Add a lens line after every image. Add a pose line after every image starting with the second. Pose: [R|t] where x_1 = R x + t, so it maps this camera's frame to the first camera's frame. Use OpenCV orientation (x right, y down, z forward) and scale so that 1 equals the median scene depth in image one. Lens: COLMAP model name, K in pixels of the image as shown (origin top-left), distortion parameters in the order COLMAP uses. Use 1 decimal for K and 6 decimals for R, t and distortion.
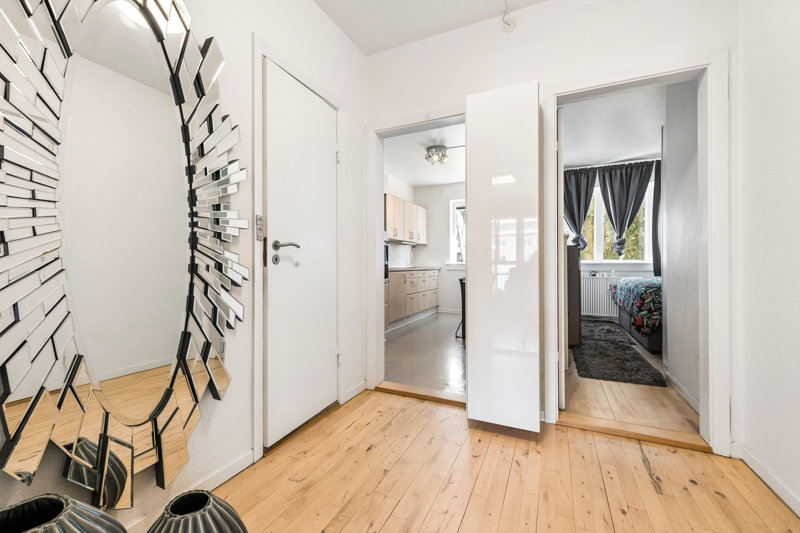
lens RADIAL K [[331.5, 0, 400.0], [0, 331.5, 266.5], [0, 0, 1]] dist [-0.000997, -0.000298]
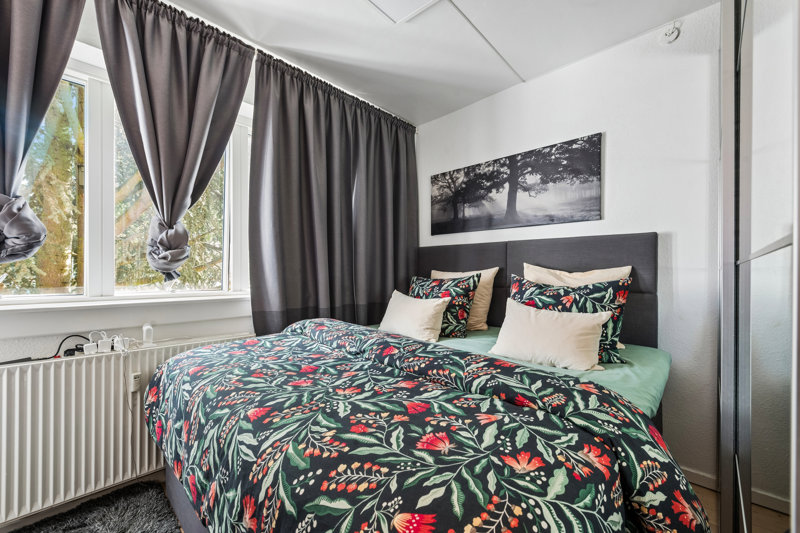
lens RADIAL K [[331.5, 0, 400.0], [0, 331.5, 266.5], [0, 0, 1]] dist [-0.000997, -0.000298]
pose [[0.367333, 0.003009, 0.930085, 0.443473], [-0.000193, 0.999995, -0.003159, -0.047778], [-0.930090, 0.000981, 0.367331, 0.668280]]
